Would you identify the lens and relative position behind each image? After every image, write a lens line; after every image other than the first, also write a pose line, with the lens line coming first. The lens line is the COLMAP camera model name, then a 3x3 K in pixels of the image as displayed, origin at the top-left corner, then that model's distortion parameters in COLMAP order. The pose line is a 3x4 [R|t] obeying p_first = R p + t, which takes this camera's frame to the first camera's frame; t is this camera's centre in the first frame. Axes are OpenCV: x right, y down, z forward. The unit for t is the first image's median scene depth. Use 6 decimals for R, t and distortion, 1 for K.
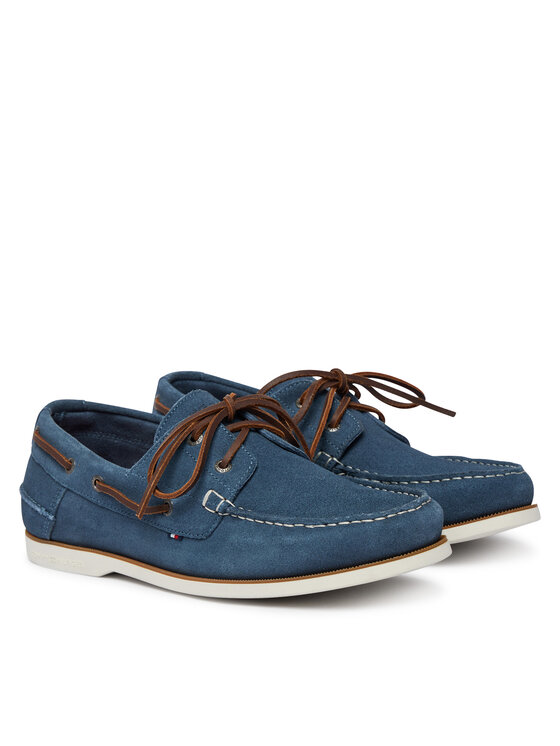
lens RADIAL K [[2192.8, 0, 280.0], [0, 2192.8, 373.0], [0, 0, 1]] dist [0.019631, 0.009240]
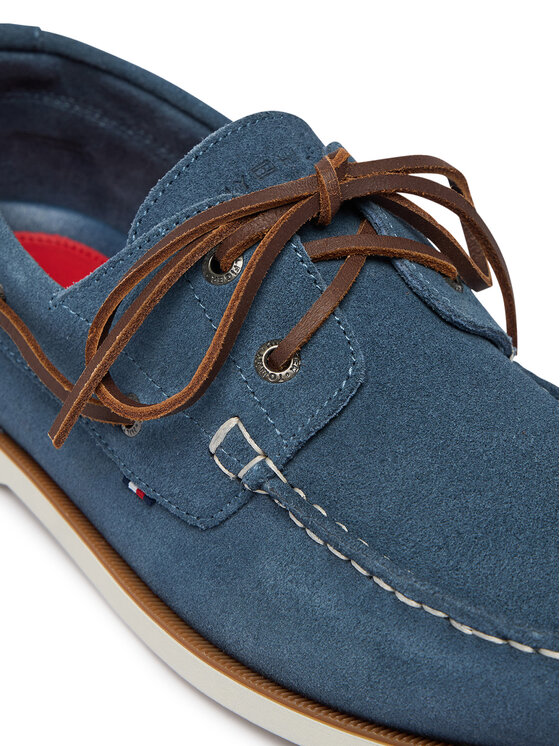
lens RADIAL K [[1617.2, 0, 280.0], [0, 1617.2, 373.0], [0, 0, 1]] dist [-0.028188, -0.330849]
pose [[0.978984, 0.189738, -0.074762, -0.003889], [-0.142184, 0.897834, 0.416747, -0.073417], [0.146197, -0.397359, 0.905943, 0.737925]]
